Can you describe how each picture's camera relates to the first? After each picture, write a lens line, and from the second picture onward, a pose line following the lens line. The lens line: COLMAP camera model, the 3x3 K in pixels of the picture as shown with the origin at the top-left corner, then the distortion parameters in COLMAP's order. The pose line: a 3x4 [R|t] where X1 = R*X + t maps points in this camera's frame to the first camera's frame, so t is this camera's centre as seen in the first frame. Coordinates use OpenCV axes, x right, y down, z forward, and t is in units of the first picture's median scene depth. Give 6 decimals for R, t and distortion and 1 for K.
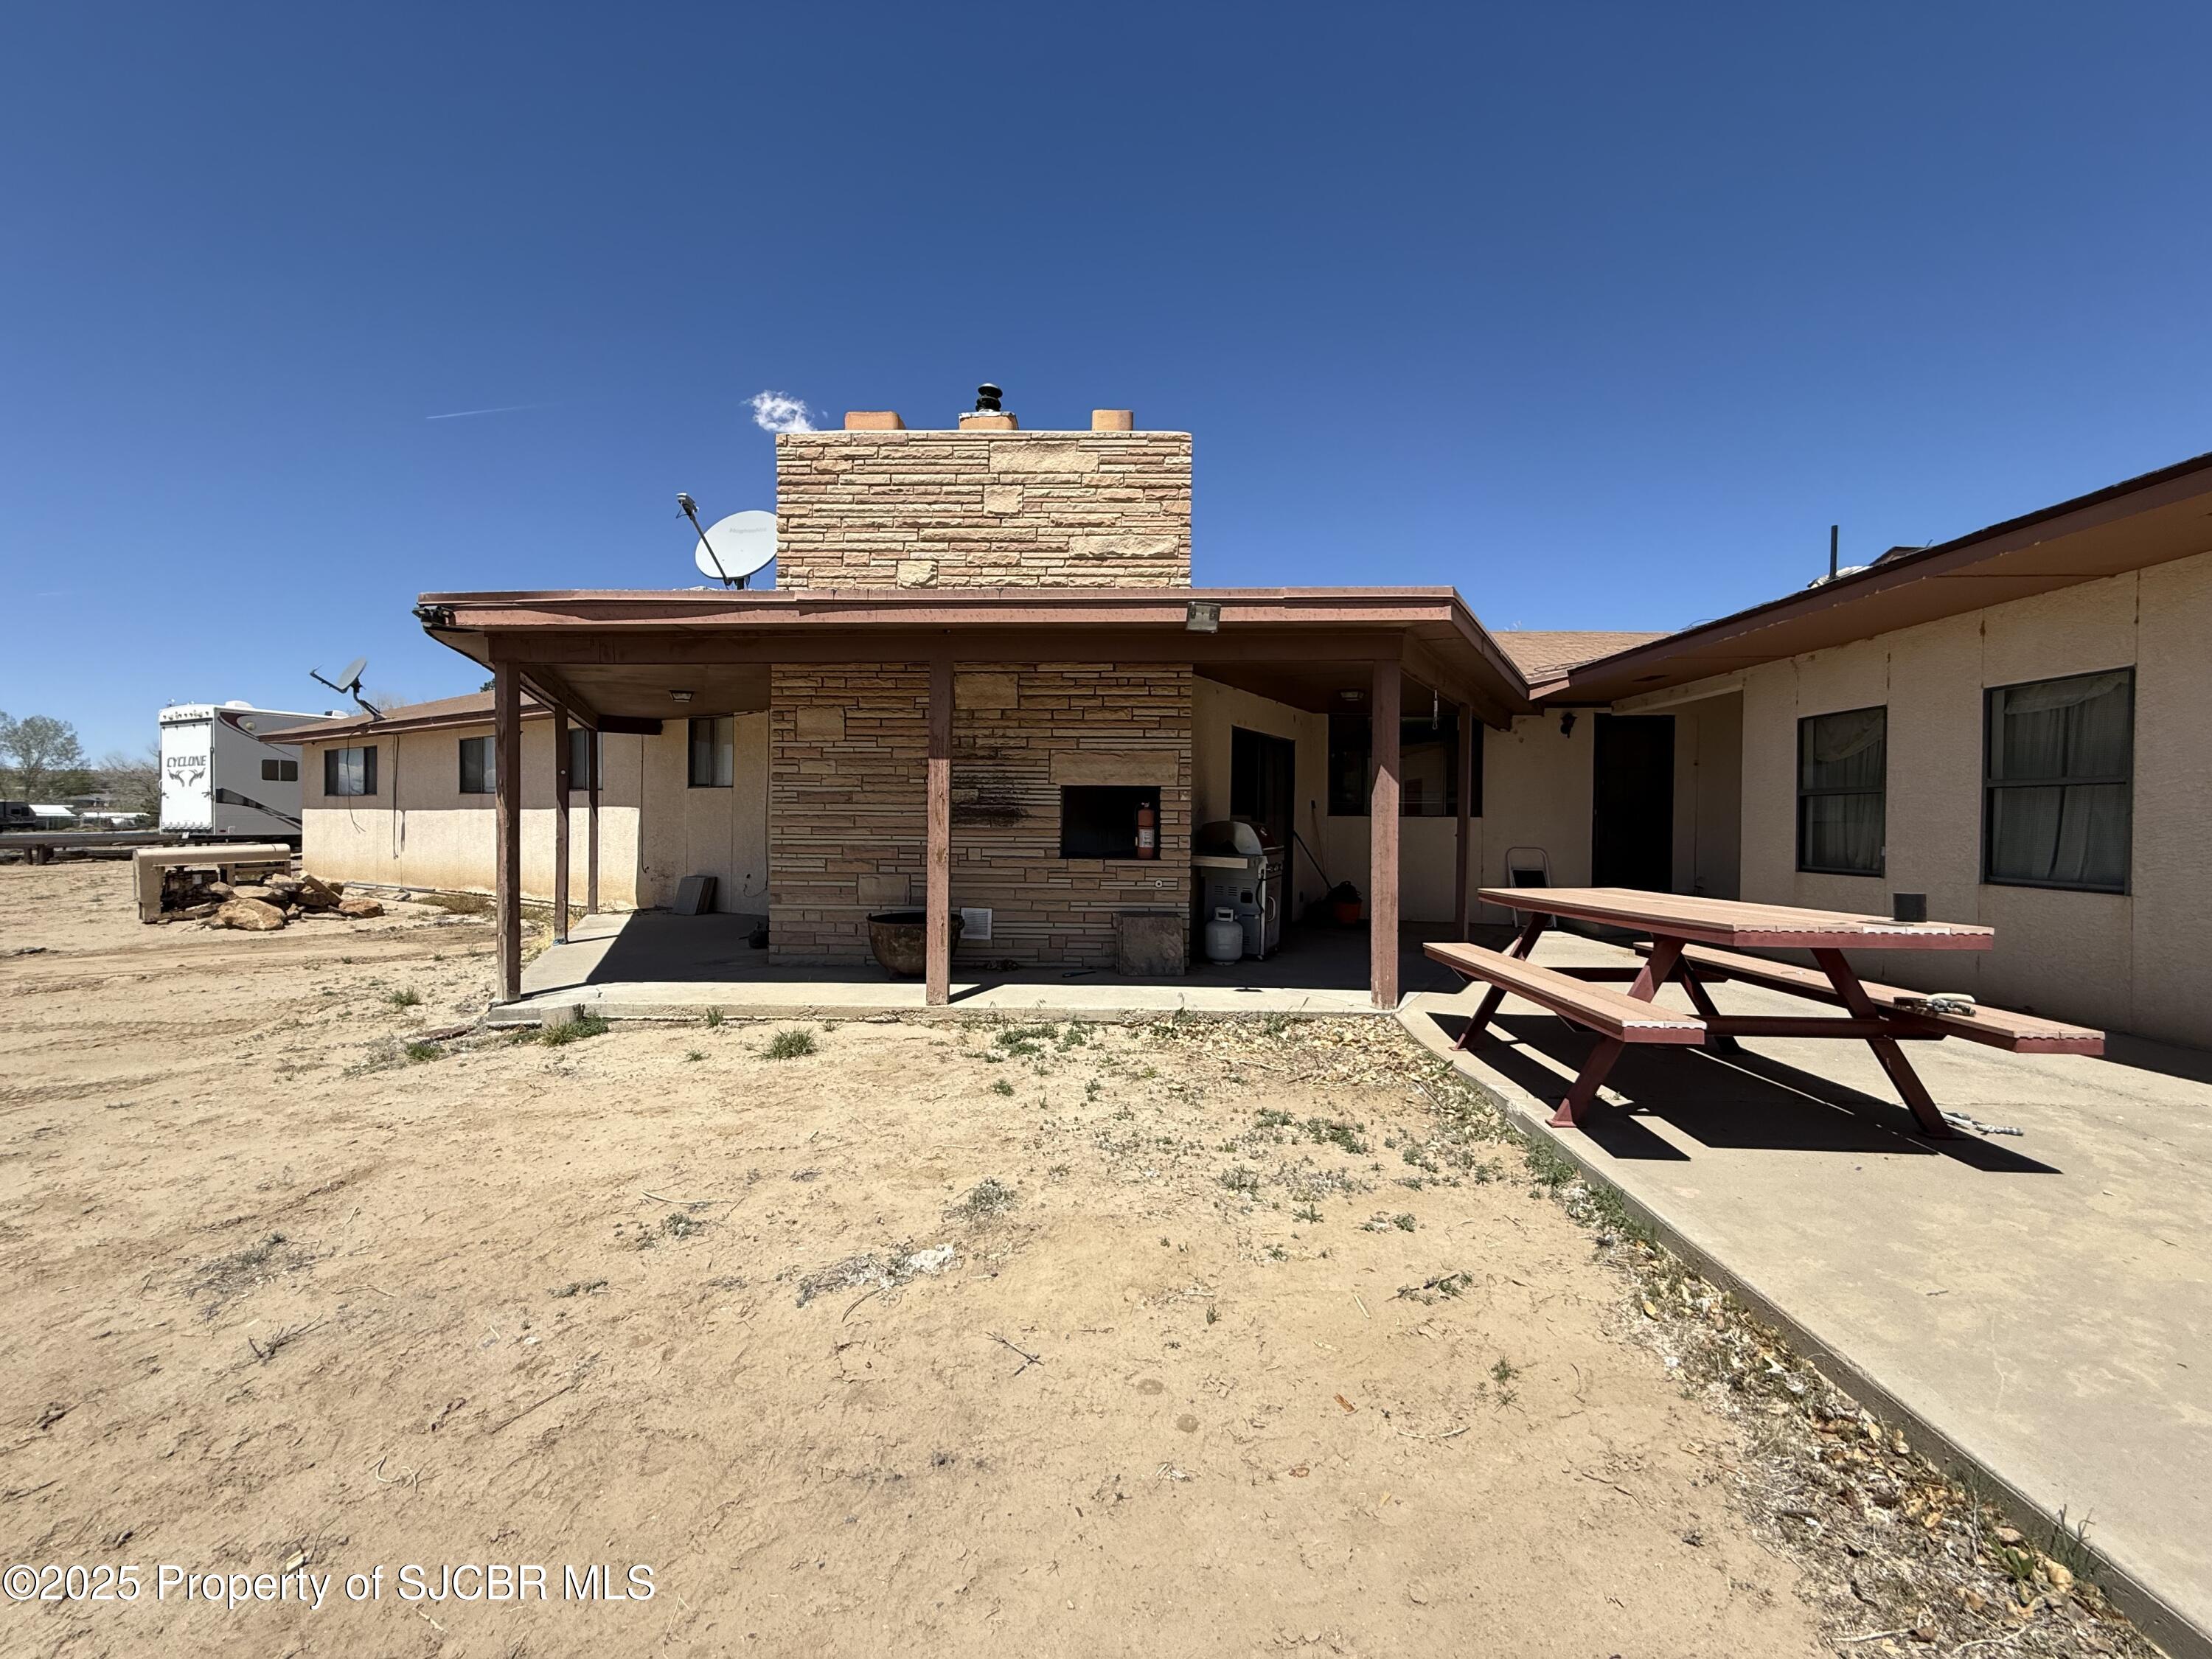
lens RADIAL K [[886.1, 0, 1107.3], [0, 886.1, 829.1], [0, 0, 1]] dist [0.002287, -0.000240]
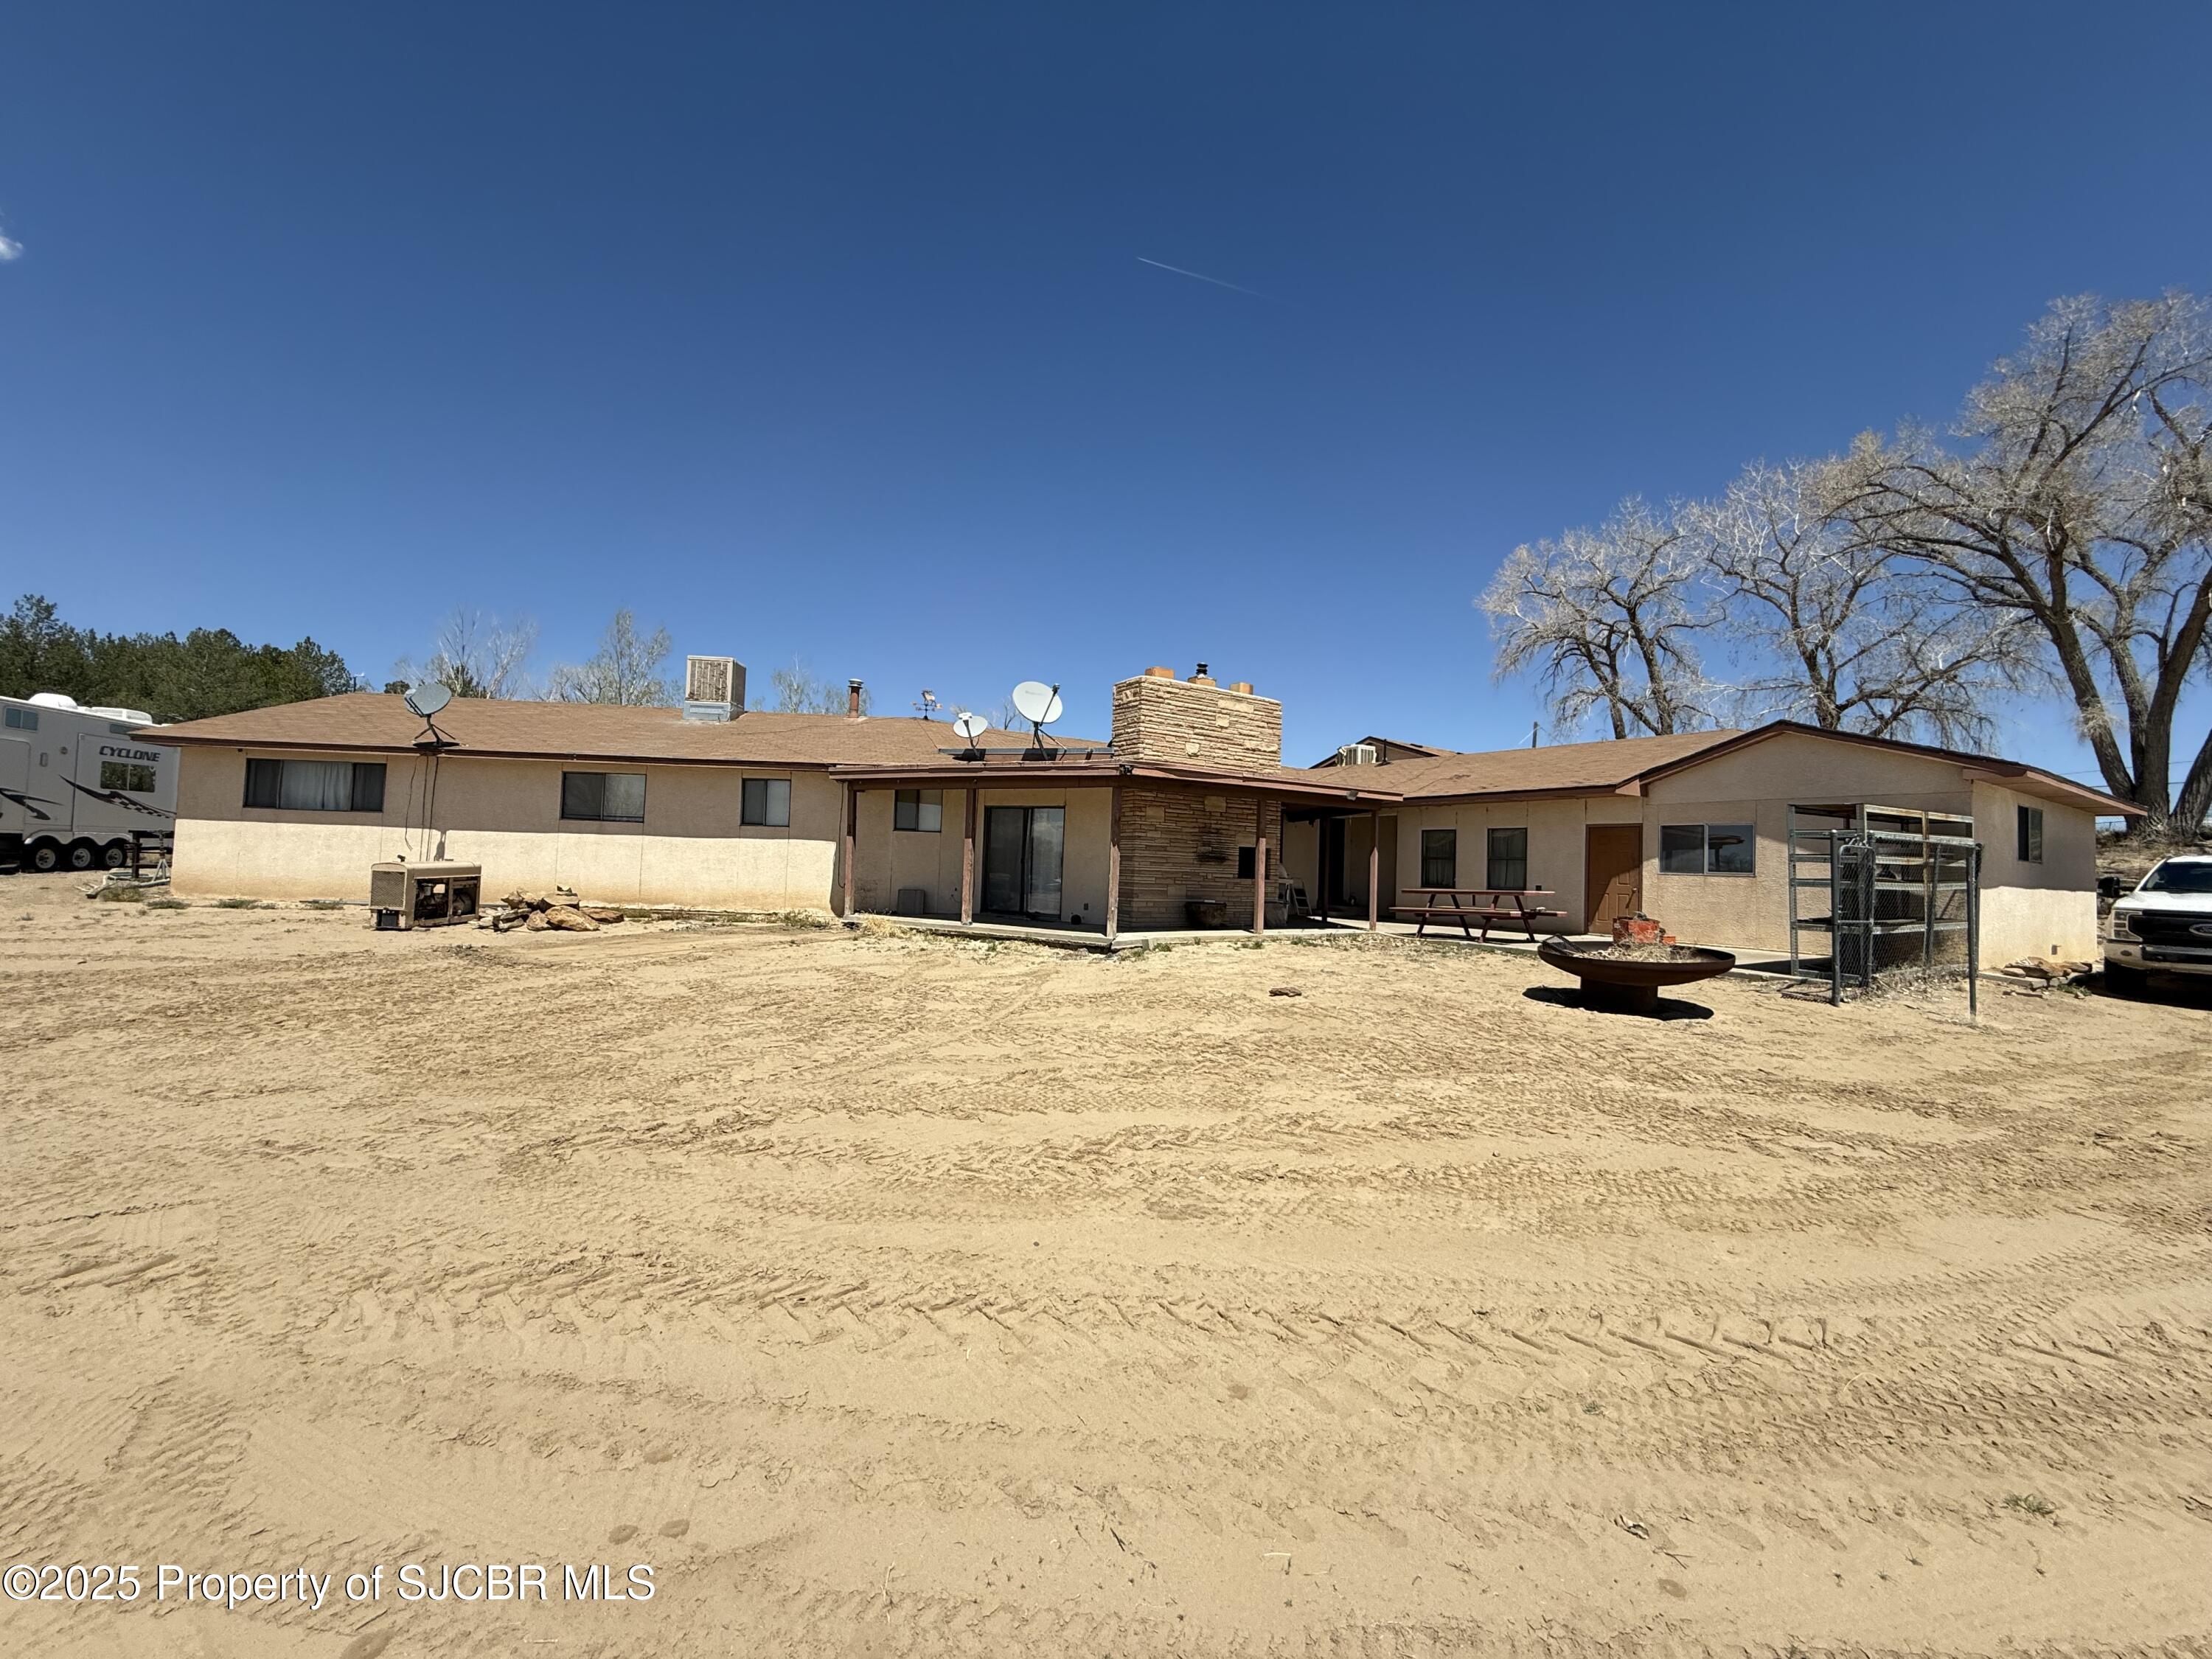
lens RADIAL K [[887.7, 0, 1103.6], [0, 887.7, 834.5], [0, 0, 1]] dist [-0.000486, -0.000021]
pose [[0.811009, 0.041498, 0.583560, -1.684664], [-0.022982, 0.998971, -0.039099, 0.017637], [-0.584582, 0.018298, 0.811128, -0.667336]]
